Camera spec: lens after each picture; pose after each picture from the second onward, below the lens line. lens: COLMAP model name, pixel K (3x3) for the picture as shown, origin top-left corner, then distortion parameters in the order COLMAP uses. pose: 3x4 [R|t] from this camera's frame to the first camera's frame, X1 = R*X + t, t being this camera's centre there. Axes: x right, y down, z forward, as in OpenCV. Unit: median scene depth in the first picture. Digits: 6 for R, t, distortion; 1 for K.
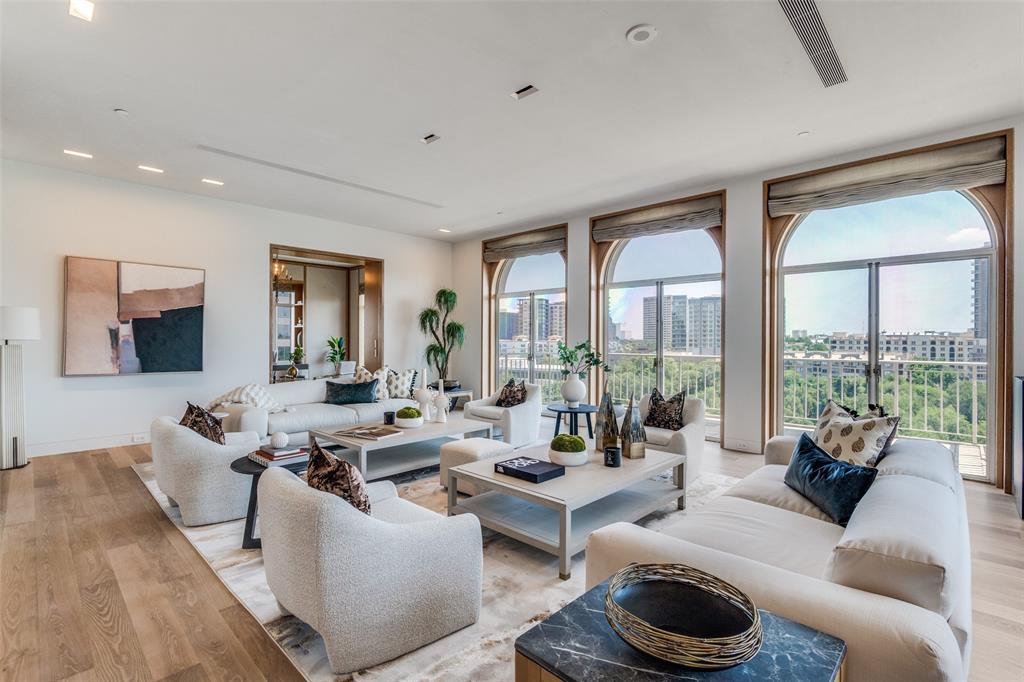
lens RADIAL K [[455.3, 0, 512.0], [0, 455.3, 341.0], [0, 0, 1]] dist [0.001532, -0.000062]
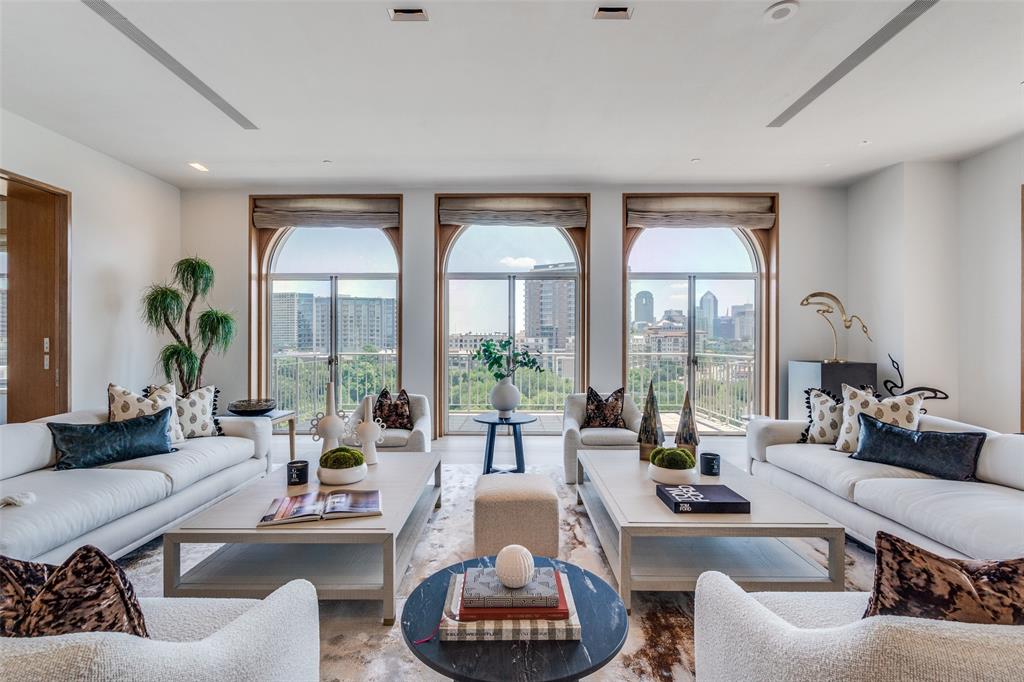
lens RADIAL K [[462.5, 0, 507.6], [0, 462.5, 336.9], [0, 0, 1]] dist [-0.003405, -0.000240]
pose [[0.739176, -0.000362, 0.673512, -0.257444], [0.004895, 0.999976, -0.004834, 0.002274], [-0.673495, 0.006870, 0.739160, 0.220716]]
